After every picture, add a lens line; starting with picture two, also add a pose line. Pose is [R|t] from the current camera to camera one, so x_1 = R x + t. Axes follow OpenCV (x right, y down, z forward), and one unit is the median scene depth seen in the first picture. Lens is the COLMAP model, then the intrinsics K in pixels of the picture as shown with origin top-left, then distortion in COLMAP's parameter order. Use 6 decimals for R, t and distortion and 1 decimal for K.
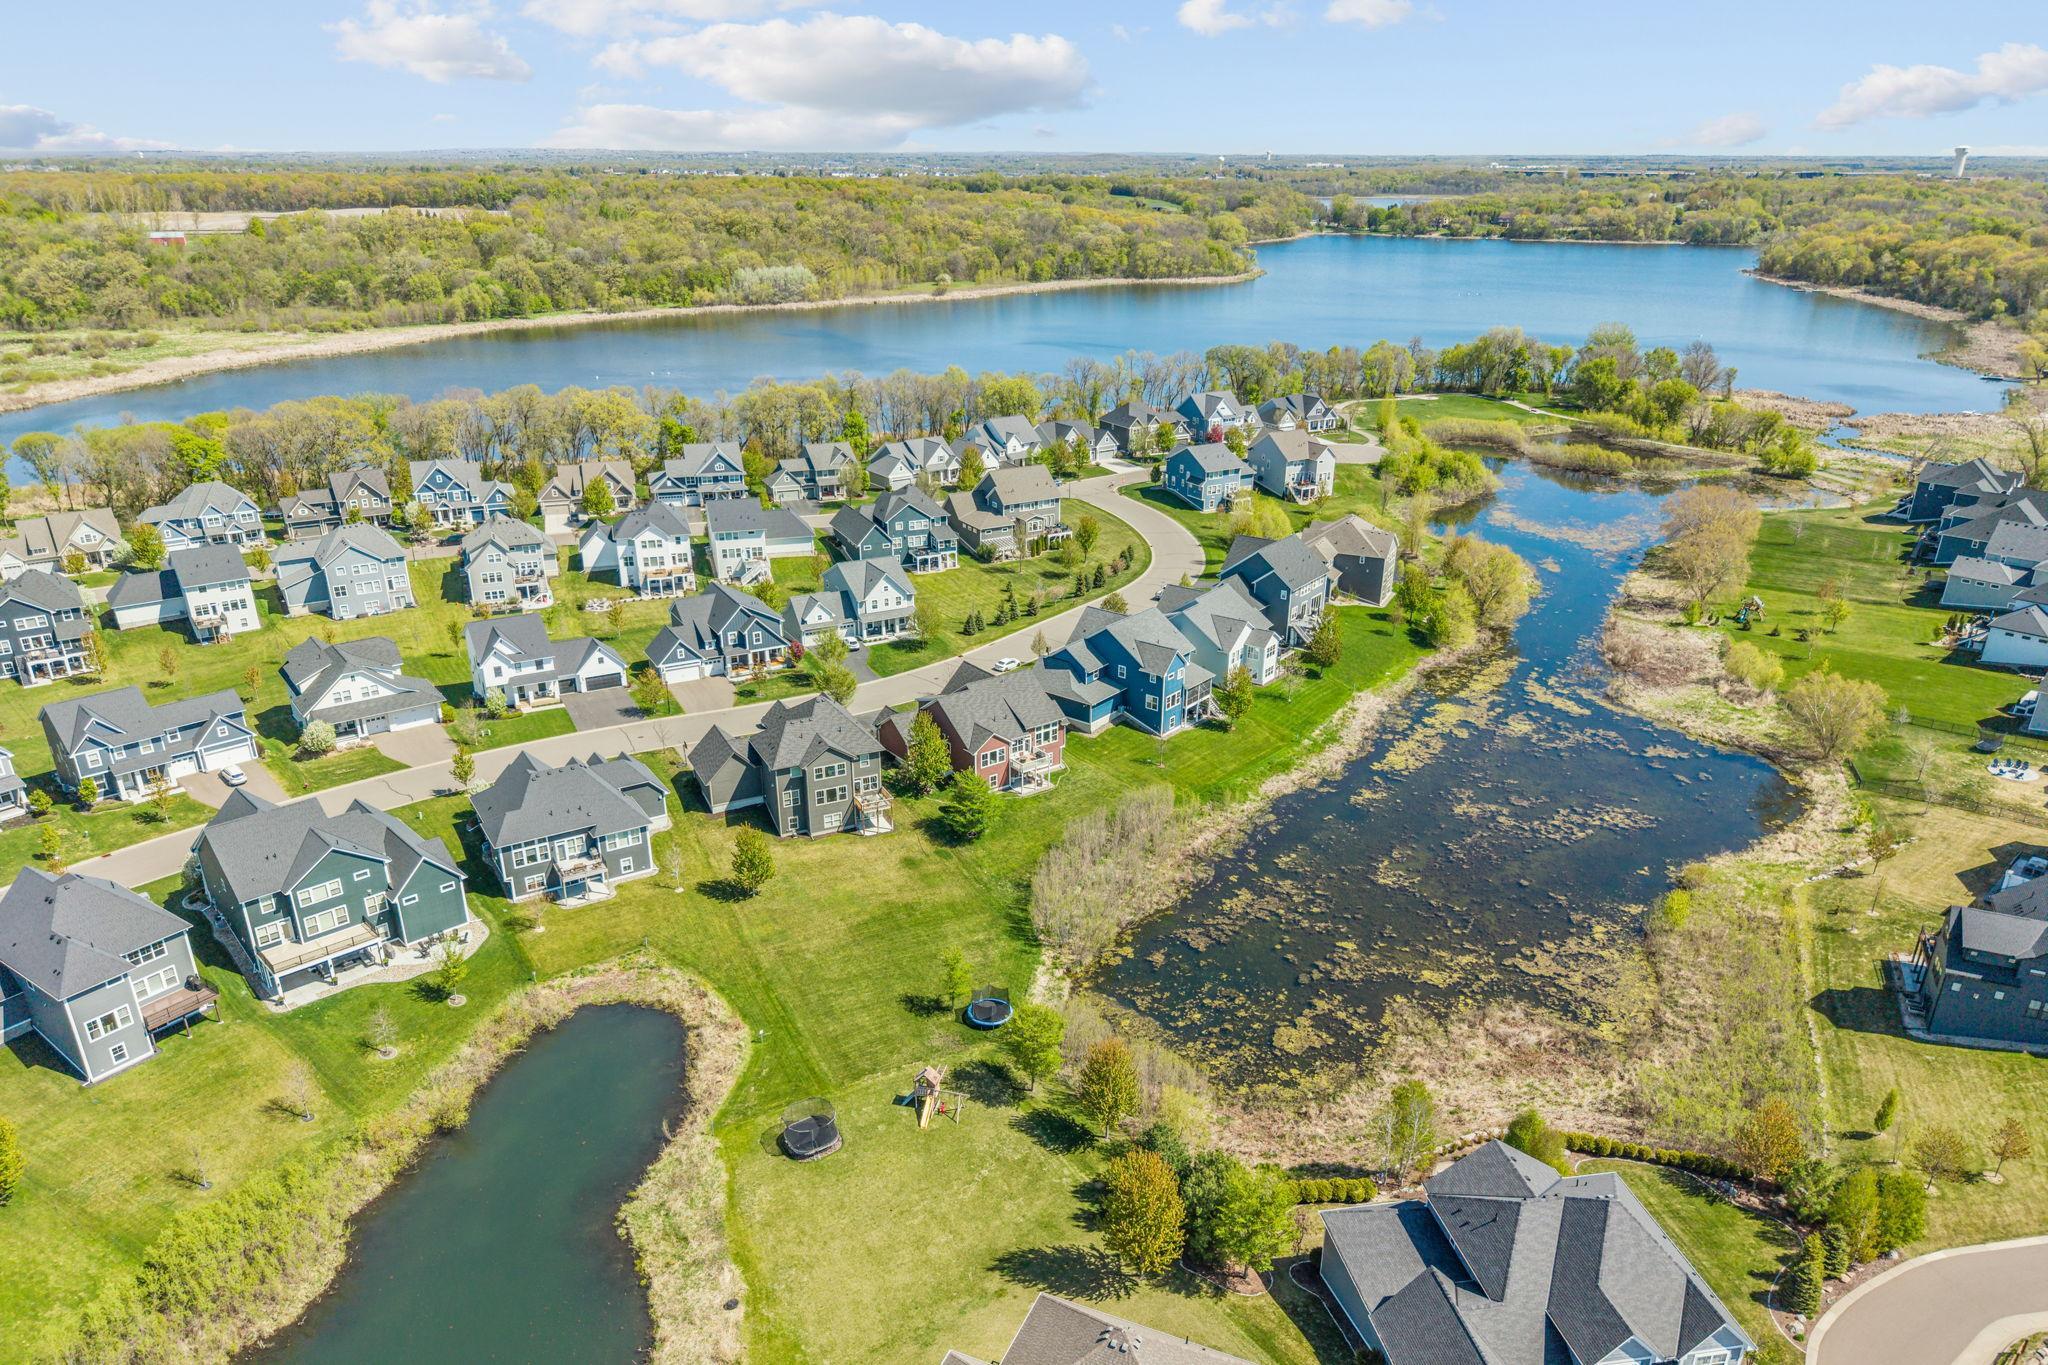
lens RADIAL K [[1375.5, 0, 1021.9], [0, 1375.5, 761.8], [0, 0, 1]] dist [0.008932, -0.004532]
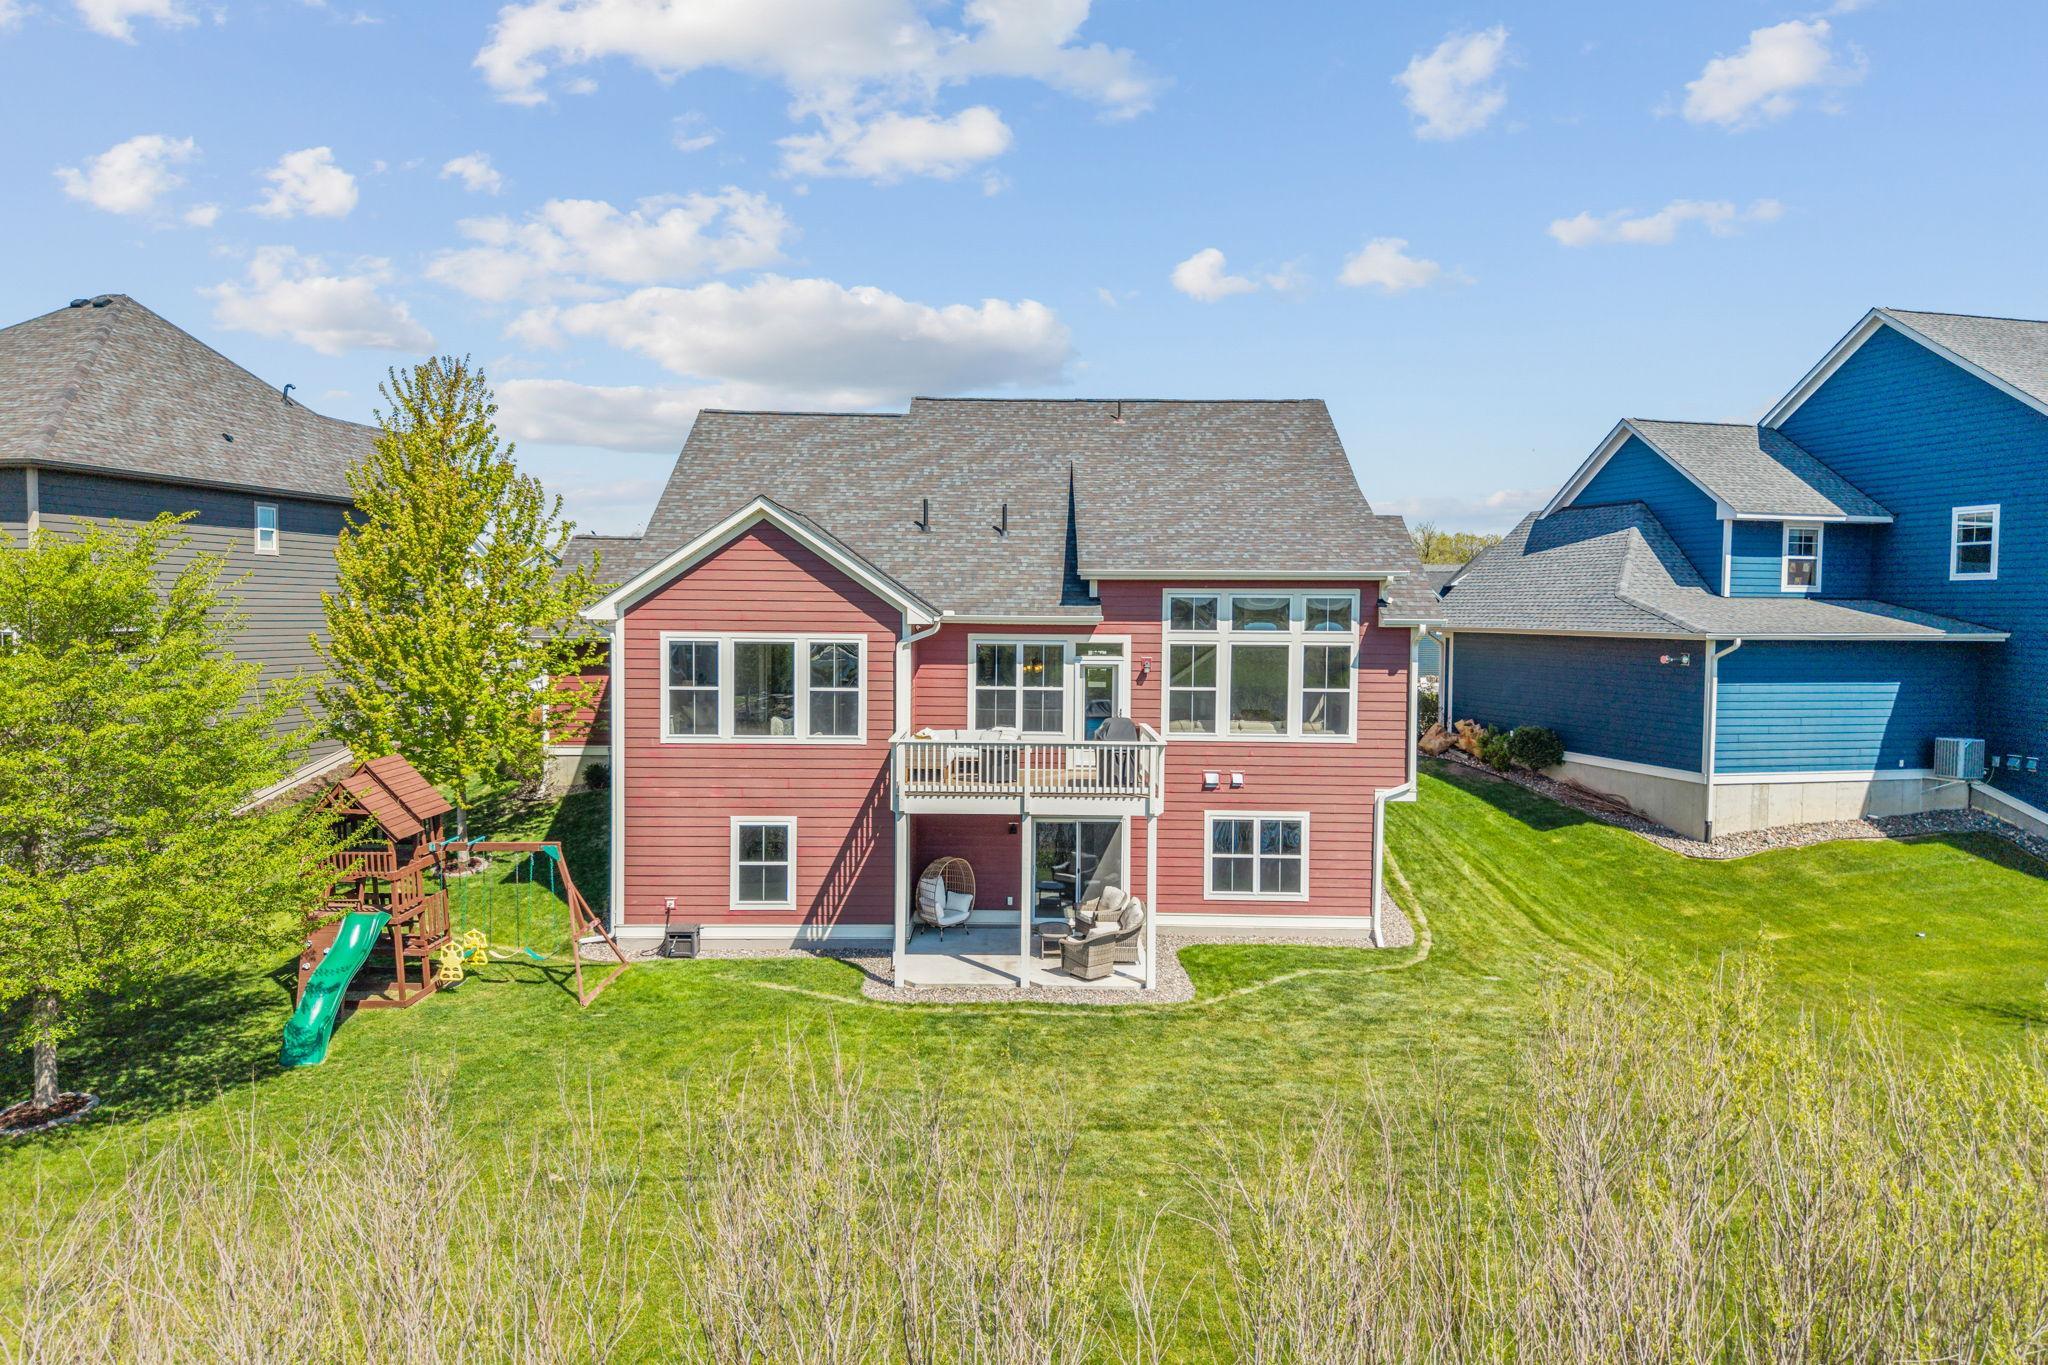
lens RADIAL K [[1388.0, 0, 1022.1], [0, 1388.0, 642.9], [0, 0, 1]] dist [0.021750, -0.041615]
pose [[0.803681, 0.023422, -0.594599, 0.070191], [-0.249086, 0.920713, -0.300405, 0.023573], [0.540419, 0.389536, 0.745794, 0.706502]]
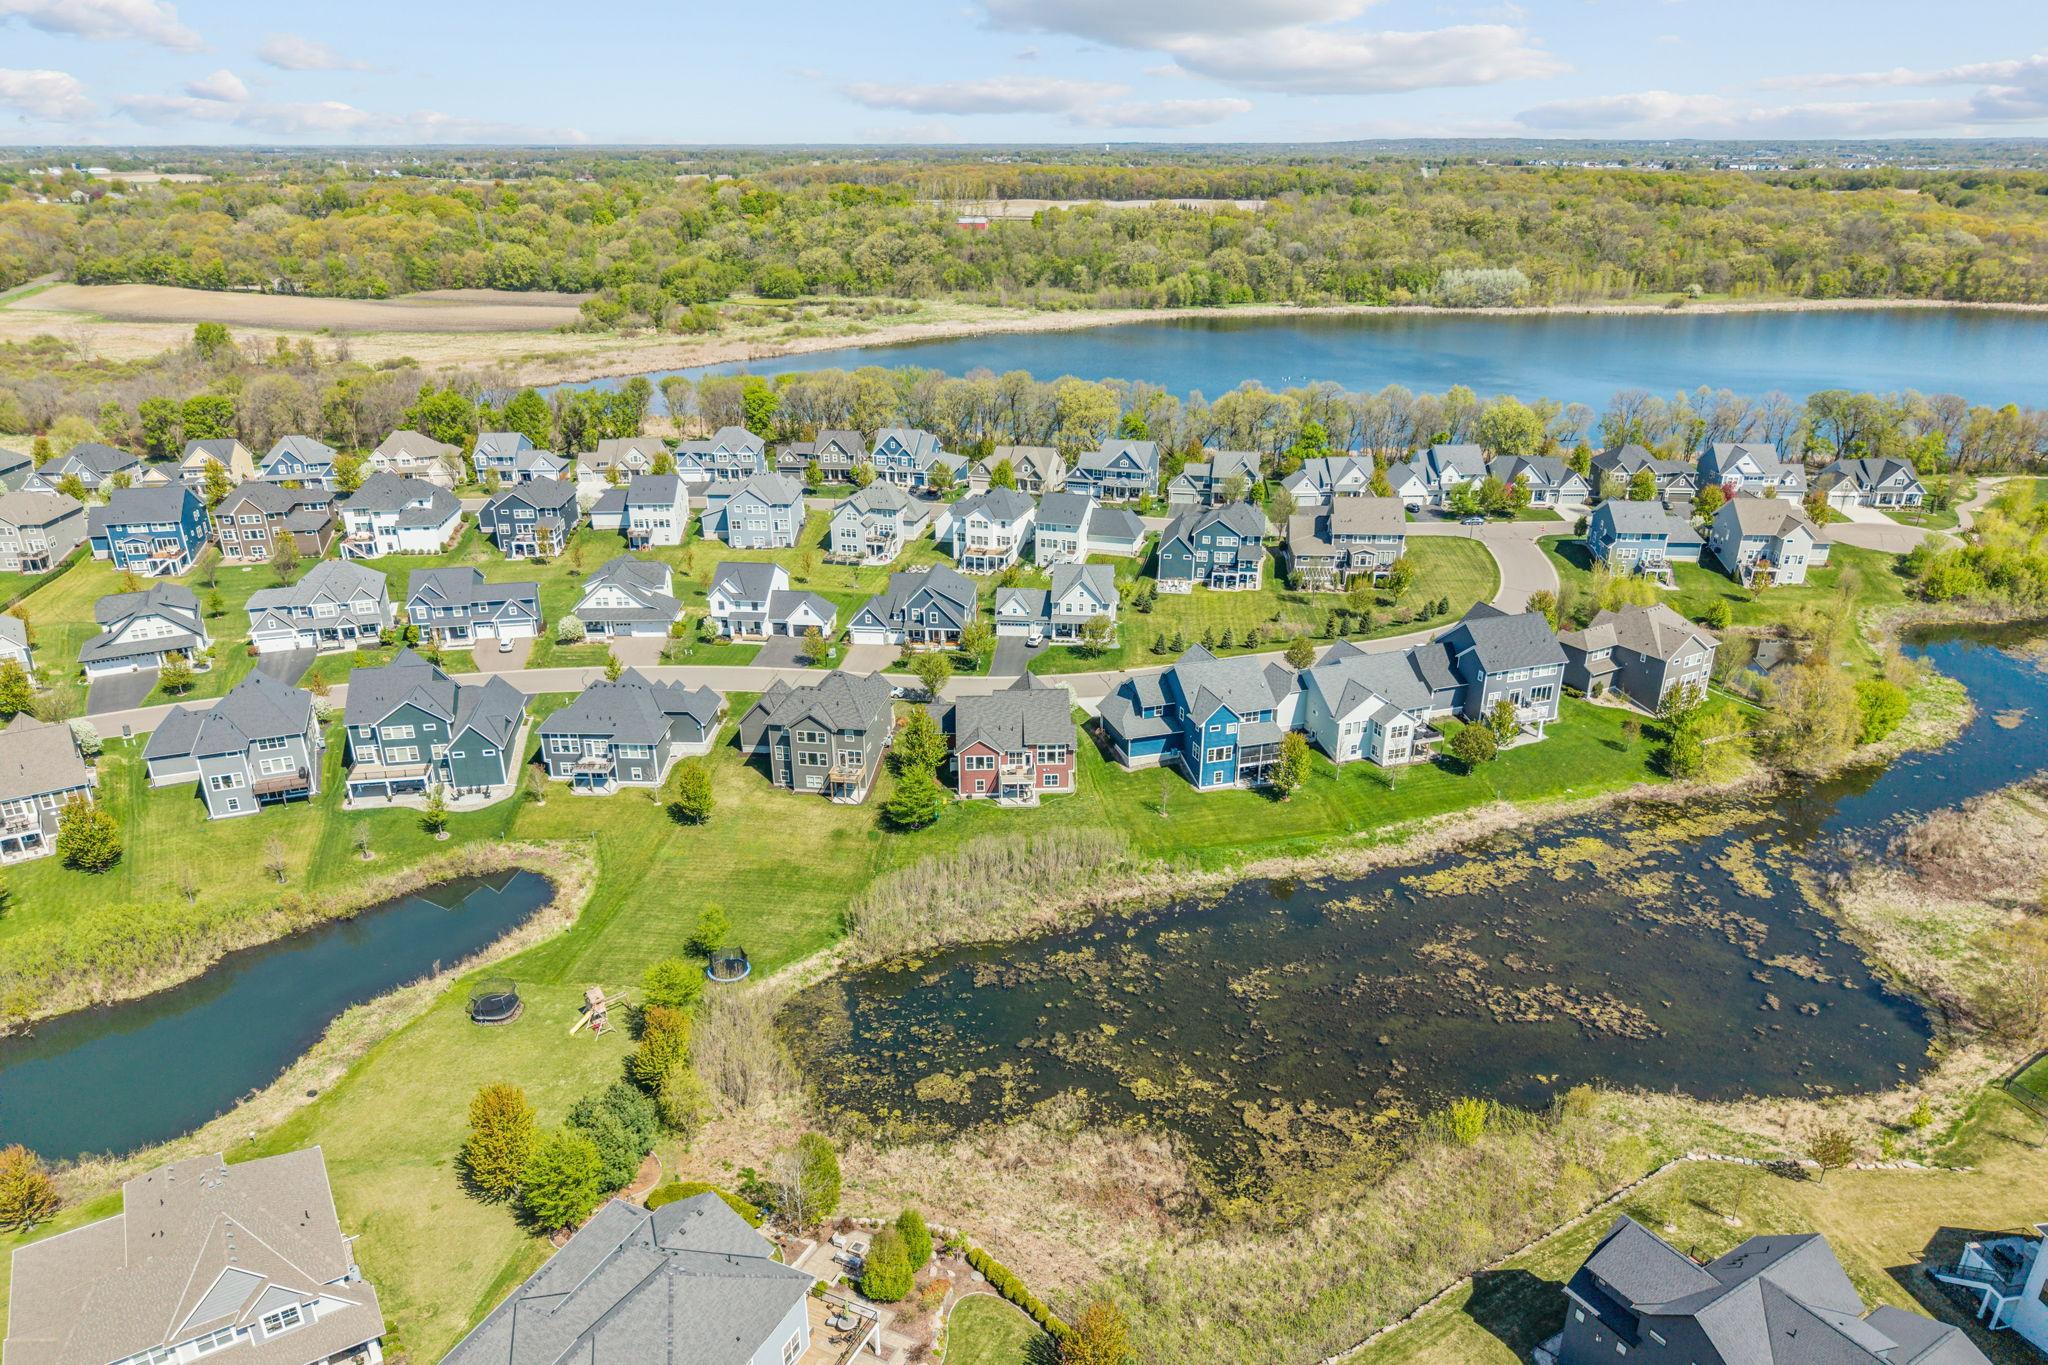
lens RADIAL K [[1375.5, 0, 1021.9], [0, 1375.5, 761.8], [0, 0, 1]] dist [0.008932, -0.004532]
pose [[0.828190, 0.227513, -0.512191, 0.419336], [-0.224218, 0.972076, 0.069241, -0.064808], [0.513642, 0.057498, 0.856076, 0.101751]]
